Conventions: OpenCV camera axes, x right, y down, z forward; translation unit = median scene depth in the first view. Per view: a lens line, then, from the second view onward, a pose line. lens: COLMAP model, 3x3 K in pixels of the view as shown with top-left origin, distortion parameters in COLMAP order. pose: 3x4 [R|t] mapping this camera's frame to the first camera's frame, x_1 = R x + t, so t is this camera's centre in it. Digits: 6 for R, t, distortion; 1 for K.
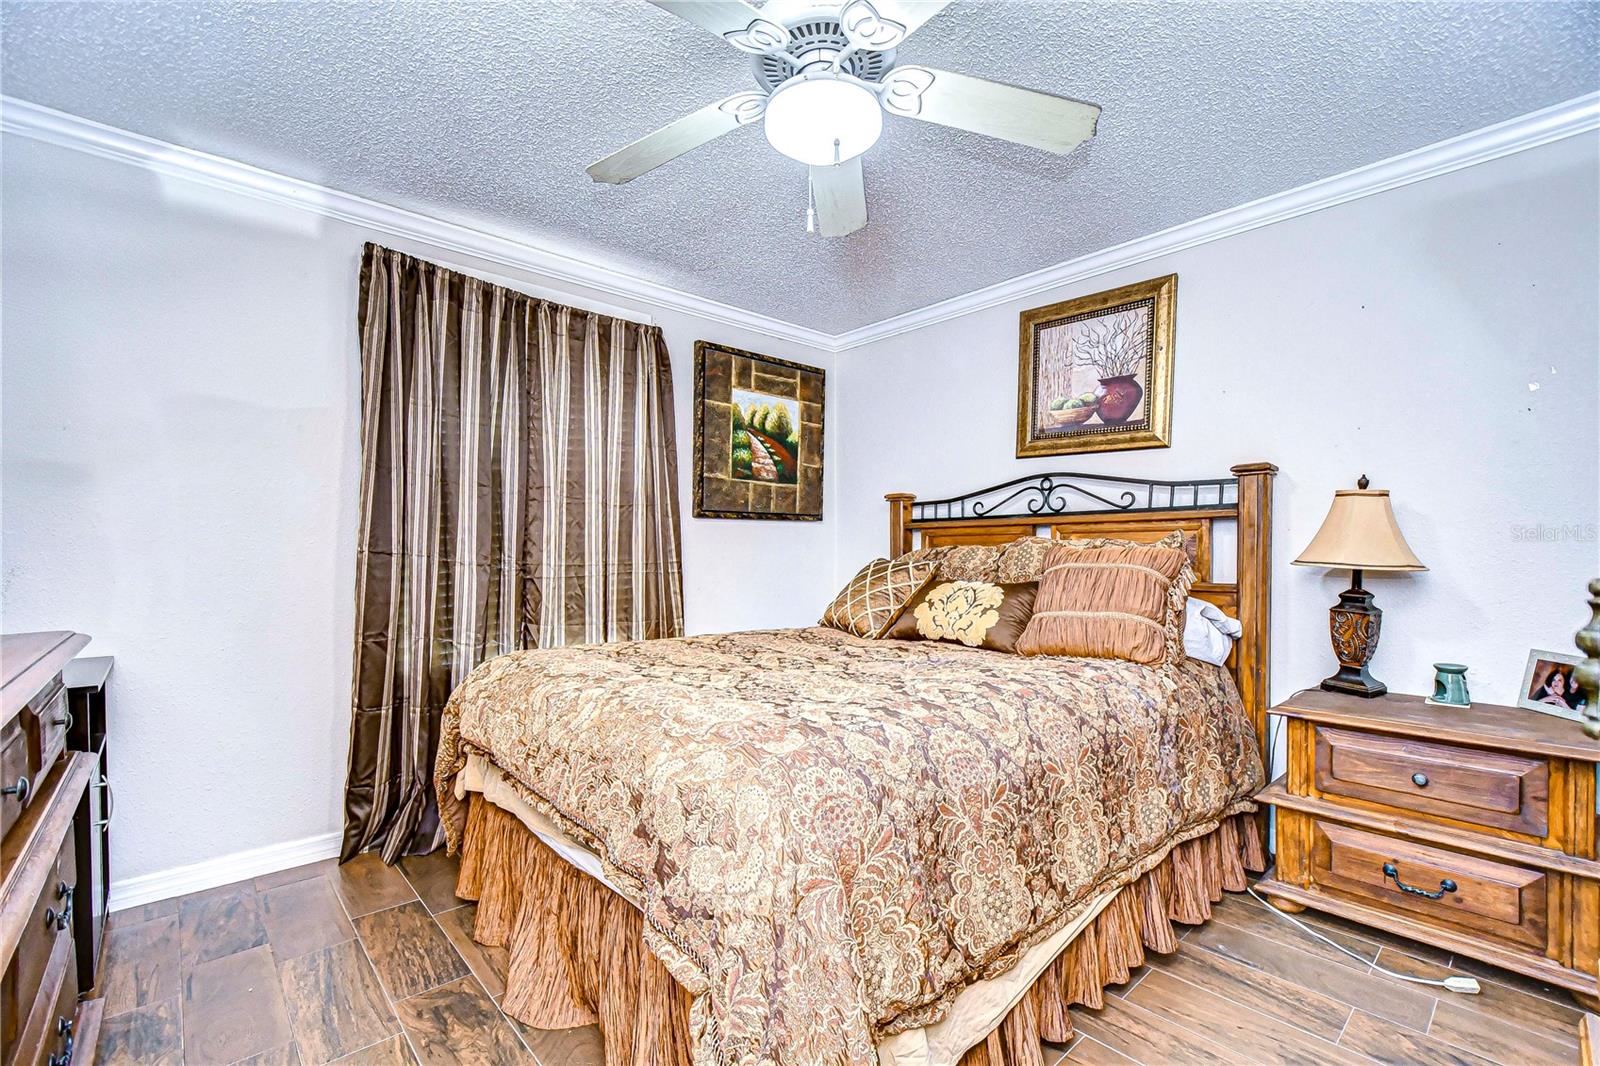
lens RADIAL K [[686.5, 0, 790.5], [0, 686.5, 562.1], [0, 0, 1]] dist [0.012944, -0.010206]
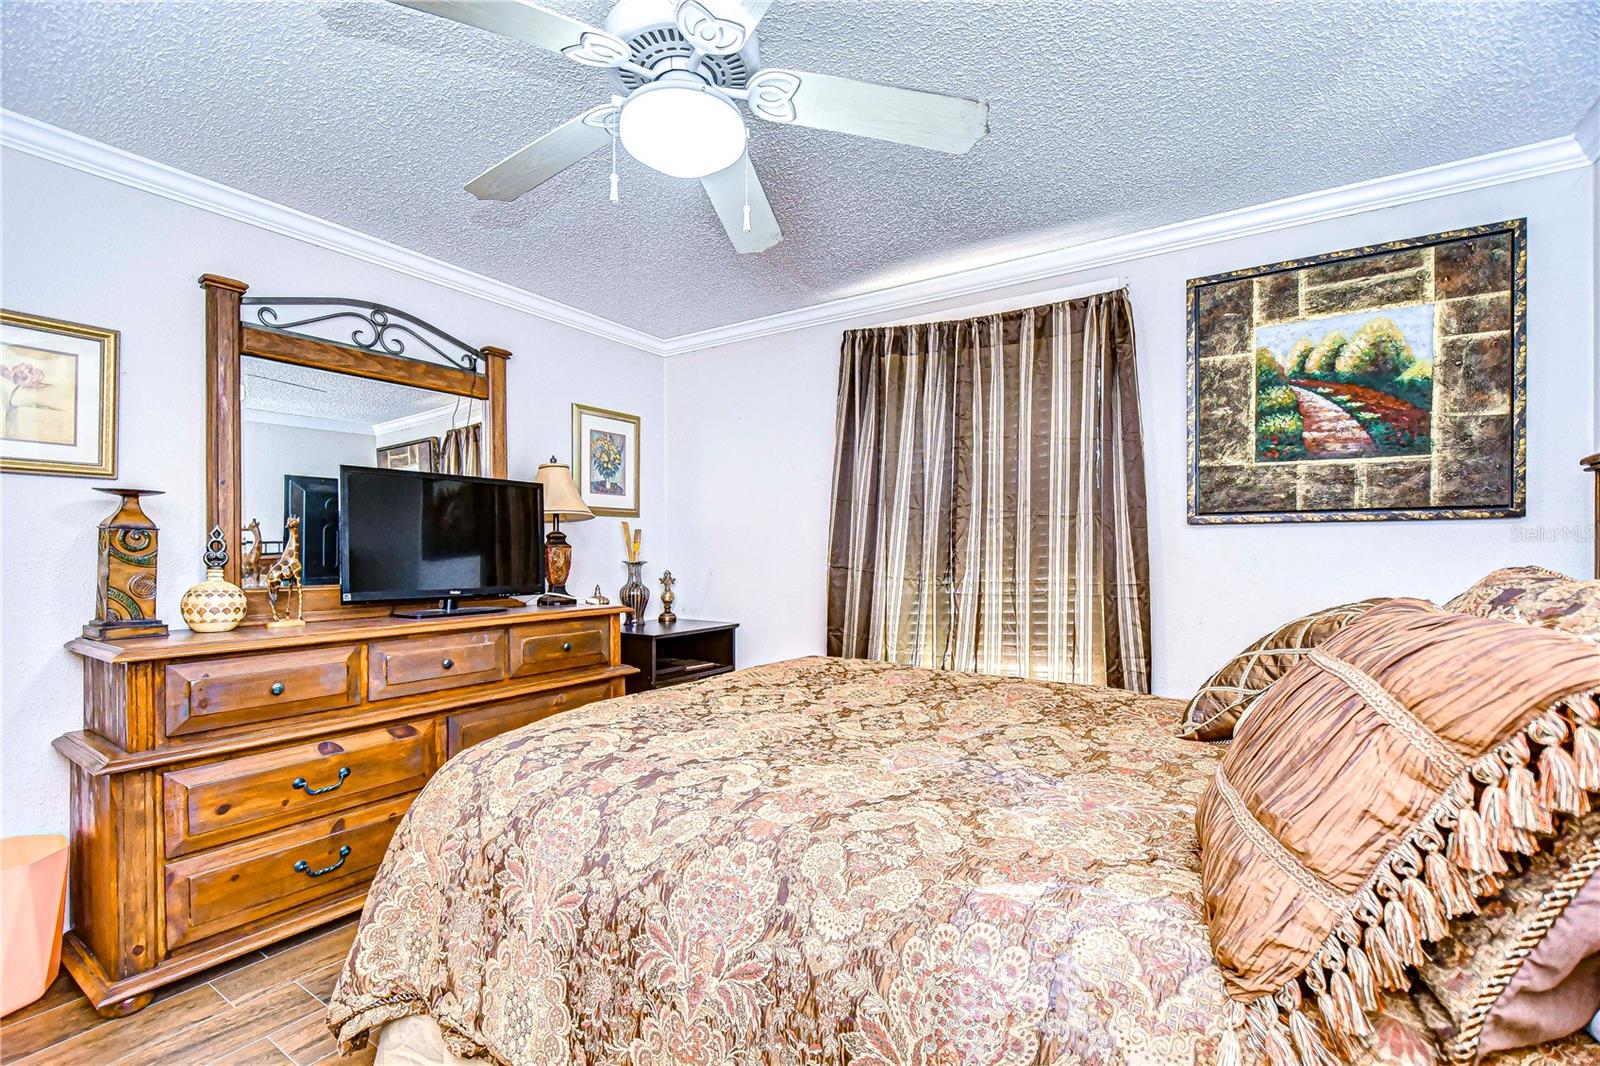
lens RADIAL K [[699.4, 0, 798.4], [0, 699.4, 564.0], [0, 0, 1]] dist [0.013103, -0.011789]
pose [[0.265152, 0.008914, -0.964165, 0.445694], [-0.025566, 0.999671, 0.002211, -0.013819], [0.963868, 0.024064, 0.265293, 0.388335]]
